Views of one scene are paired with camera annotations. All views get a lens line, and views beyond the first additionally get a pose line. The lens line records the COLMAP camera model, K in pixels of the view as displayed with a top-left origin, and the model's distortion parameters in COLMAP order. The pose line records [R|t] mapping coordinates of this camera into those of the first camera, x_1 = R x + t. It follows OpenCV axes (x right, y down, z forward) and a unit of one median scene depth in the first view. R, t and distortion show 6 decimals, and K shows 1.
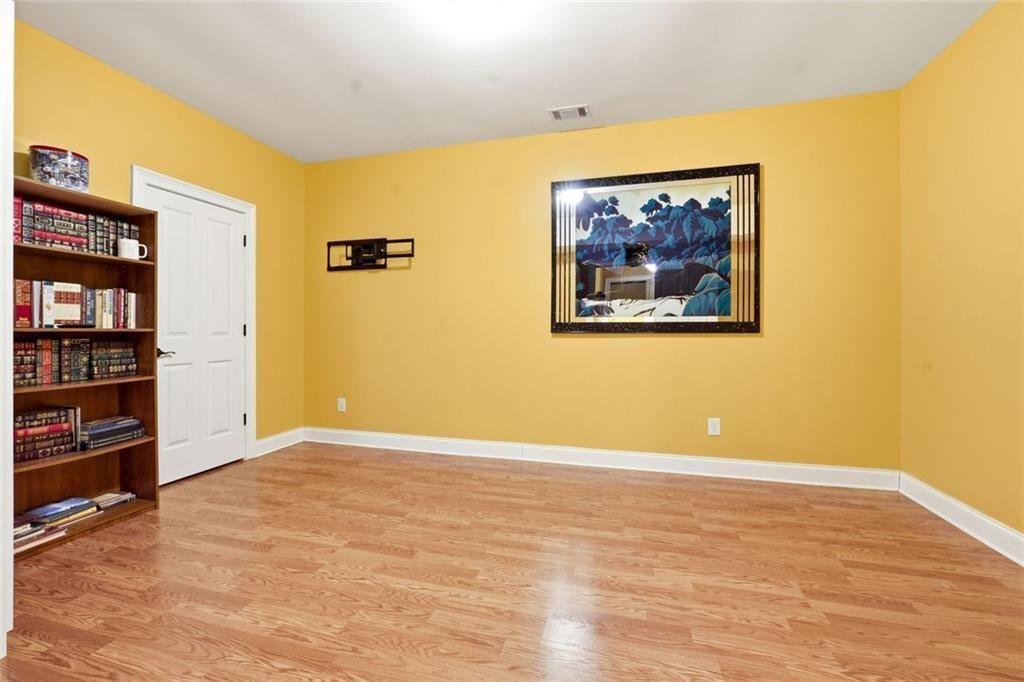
lens RADIAL K [[434.0, 0, 509.0], [0, 434.0, 330.4], [0, 0, 1]] dist [-0.020982, 0.007670]
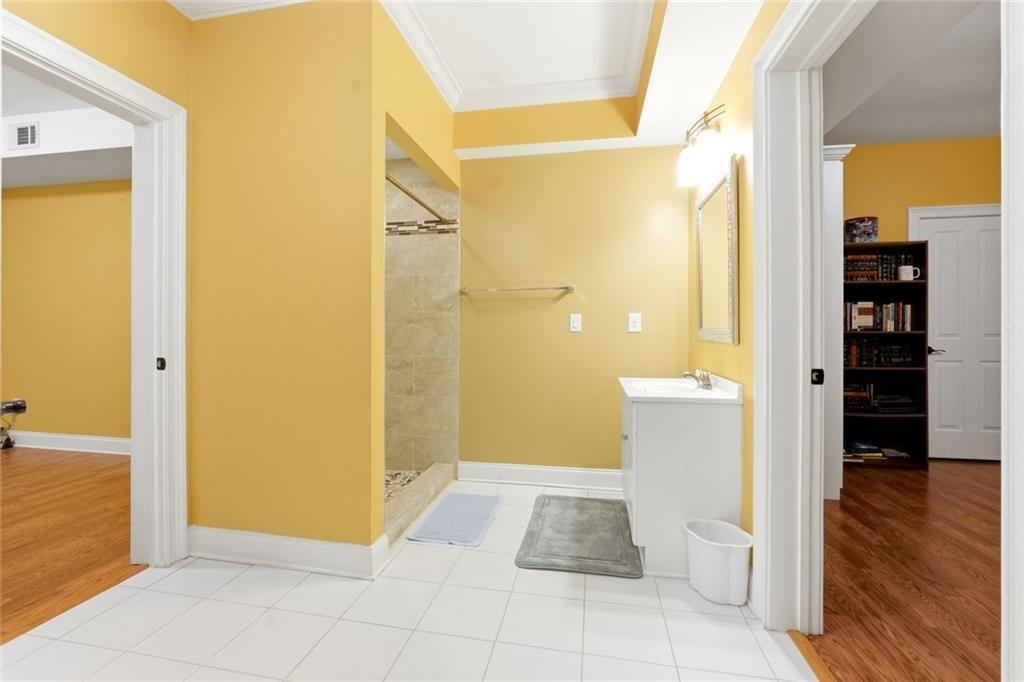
lens RADIAL K [[434.0, 0, 509.0], [0, 434.0, 330.4], [0, 0, 1]] dist [-0.020982, 0.007670]
pose [[0.092072, 0.001029, -0.995752, 0.374523], [0.000438, 0.999999, 0.001074, -0.009275], [0.995752, -0.000535, 0.092072, -0.403418]]
